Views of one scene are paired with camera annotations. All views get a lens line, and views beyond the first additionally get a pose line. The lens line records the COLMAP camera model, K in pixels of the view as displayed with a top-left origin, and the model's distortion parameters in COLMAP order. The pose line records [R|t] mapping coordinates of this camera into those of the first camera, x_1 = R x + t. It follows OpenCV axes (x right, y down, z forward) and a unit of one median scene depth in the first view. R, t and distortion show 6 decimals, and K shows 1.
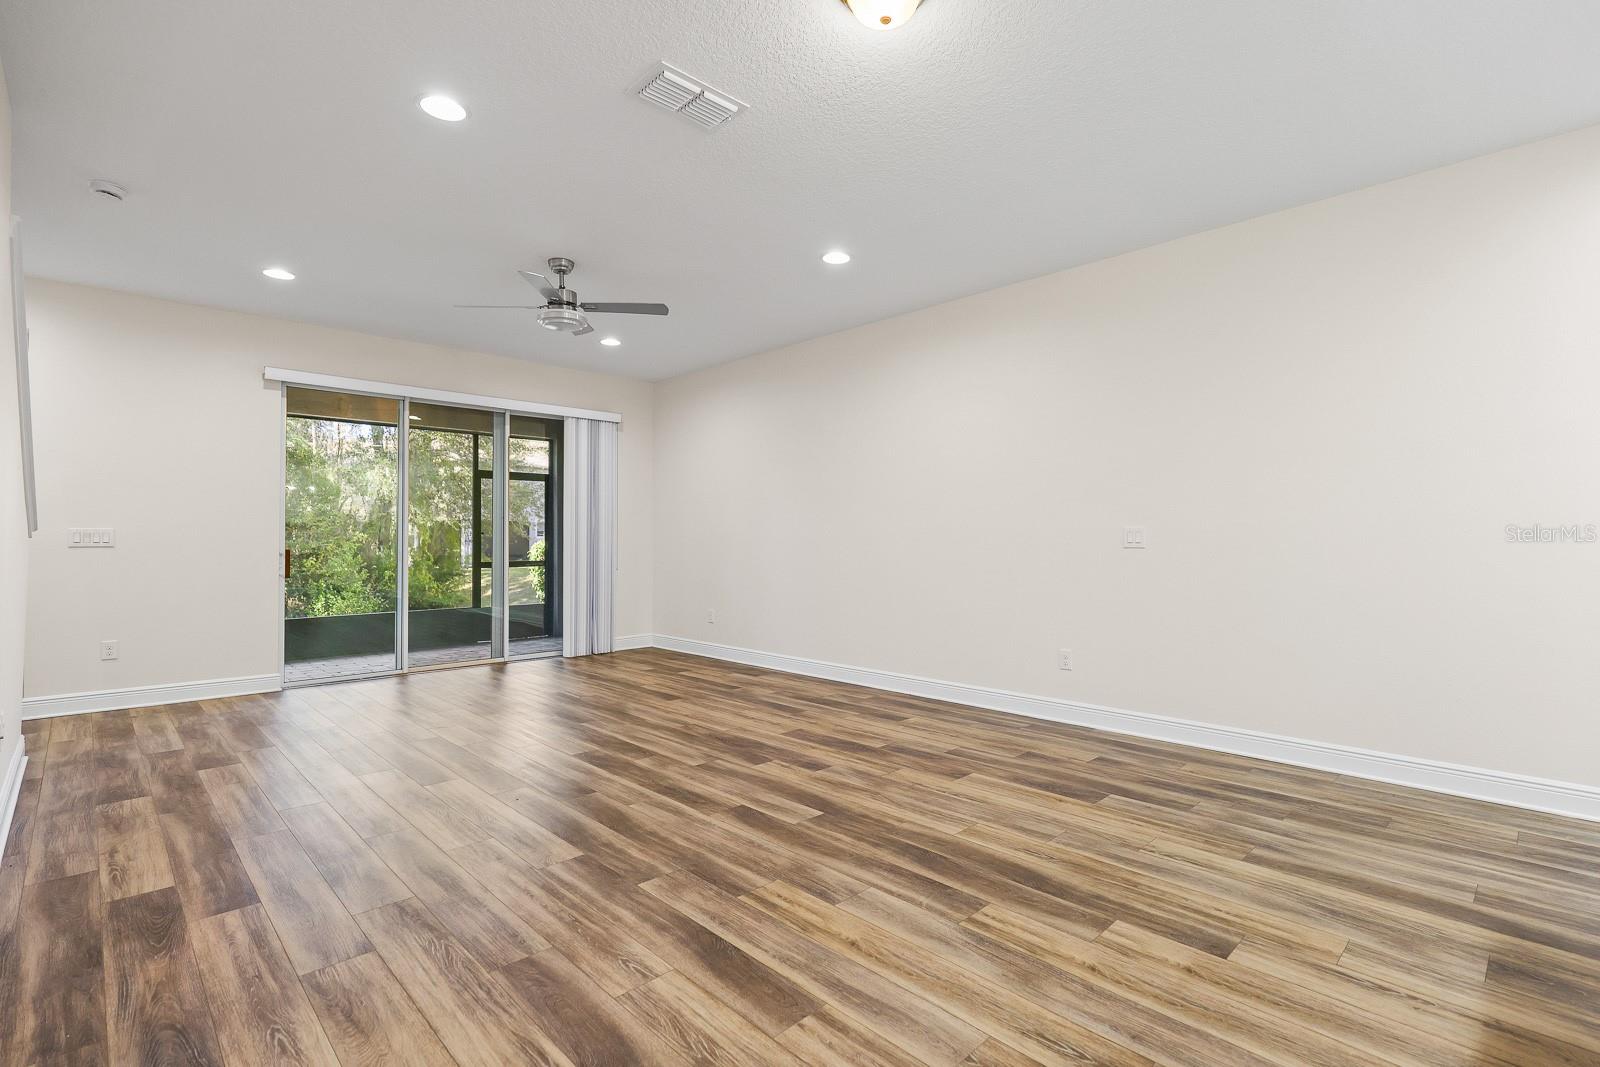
lens RADIAL K [[728.8, 0, 807.9], [0, 728.8, 530.3], [0, 0, 1]] dist [-0.001665, 0.000896]
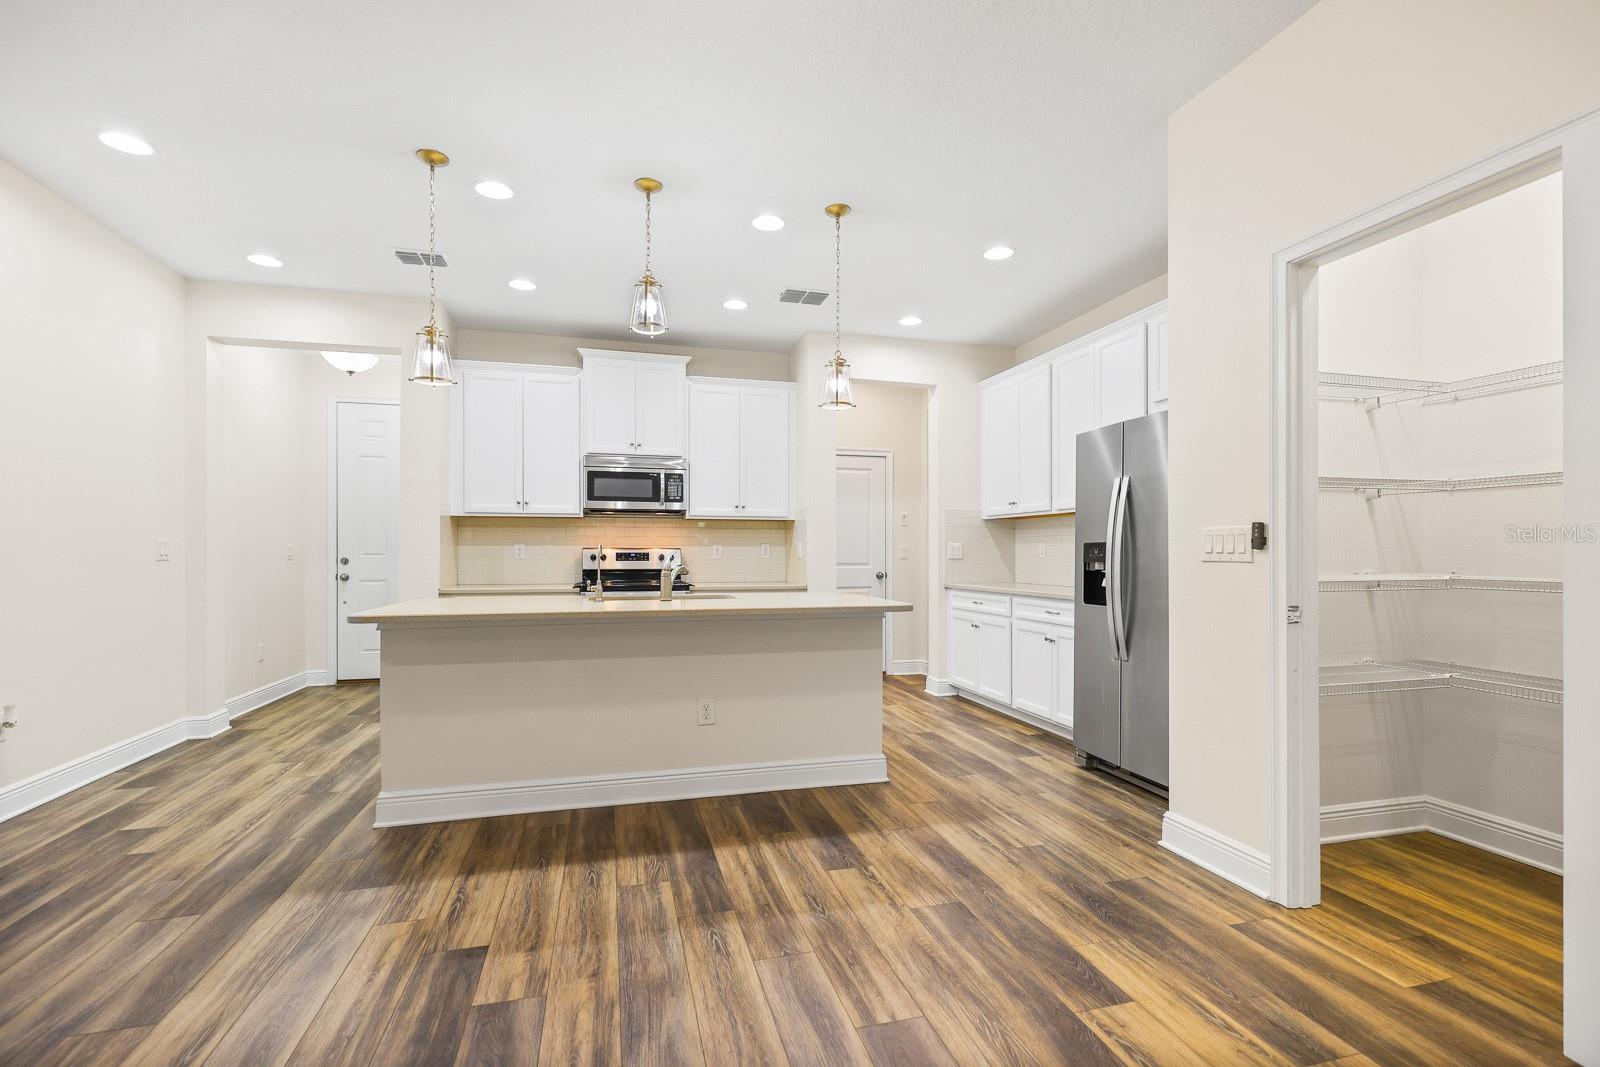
lens RADIAL K [[728.8, 0, 805.6], [0, 728.8, 557.1], [0, 0, 1]] dist [-0.001665, 0.000896]
pose [[-0.872509, -0.001270, 0.488596, -0.238172], [-0.005287, 0.999963, -0.006842, 0.015439], [-0.488569, -0.008553, -0.872483, 1.149601]]
